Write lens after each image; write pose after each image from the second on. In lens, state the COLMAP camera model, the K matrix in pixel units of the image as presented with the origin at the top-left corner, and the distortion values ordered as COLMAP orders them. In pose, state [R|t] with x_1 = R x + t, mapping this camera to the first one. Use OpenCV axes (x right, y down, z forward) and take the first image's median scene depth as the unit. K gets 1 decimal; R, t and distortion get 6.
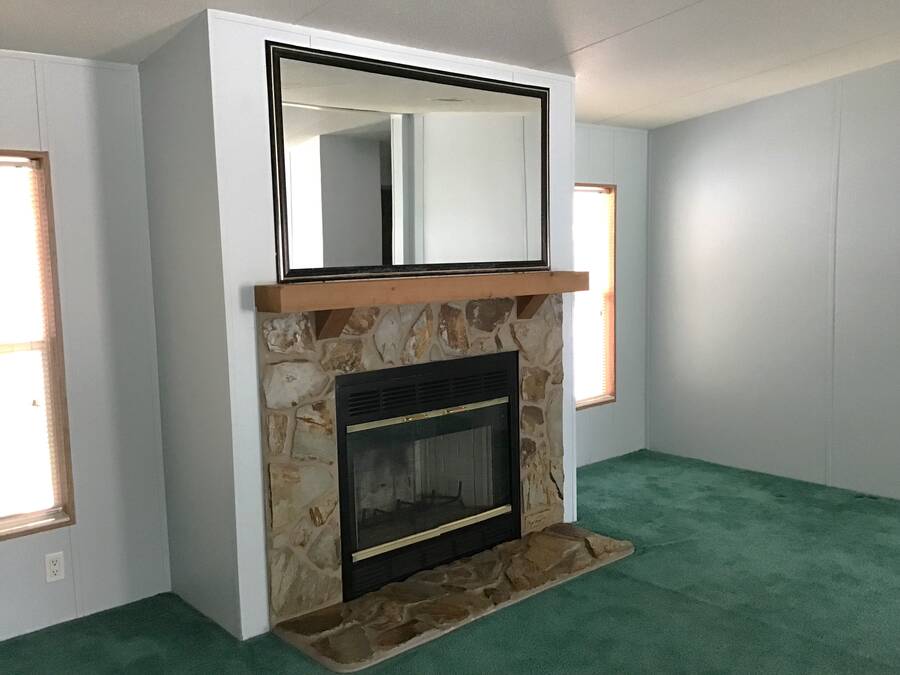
lens RADIAL K [[822.4, 0, 450.0], [0, 822.4, 337.5], [0, 0, 1]] dist [0.117253, -0.208628]
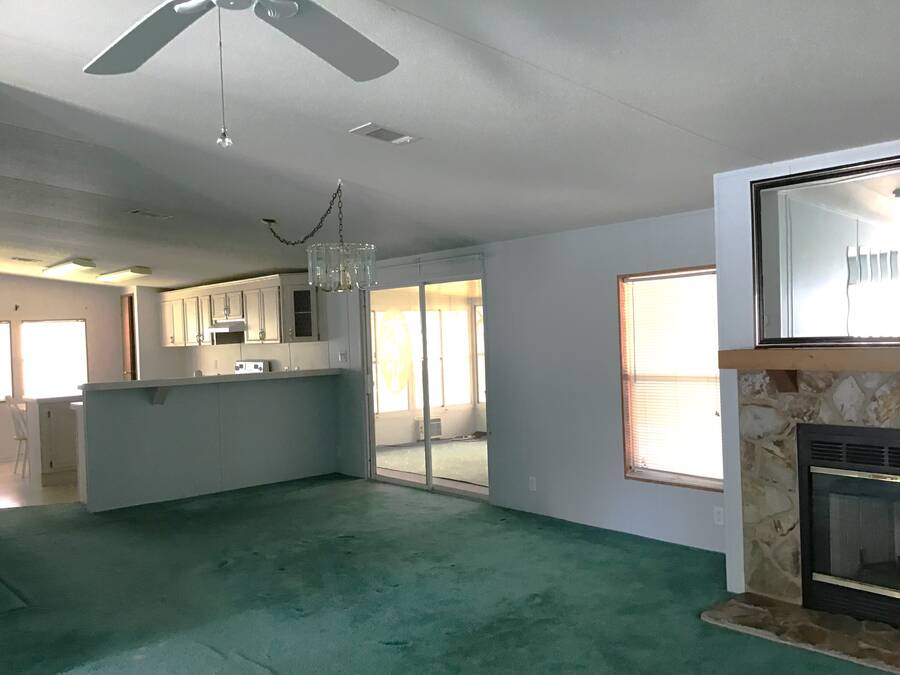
lens RADIAL K [[822.4, 0, 450.0], [0, 822.4, 337.5], [0, 0, 1]] dist [0.117253, -0.208628]
pose [[-0.016158, 0.030723, -0.999397, 1.154918], [-0.068228, 0.997164, 0.031758, -0.089220], [0.997539, 0.068700, -0.014016, 0.481677]]
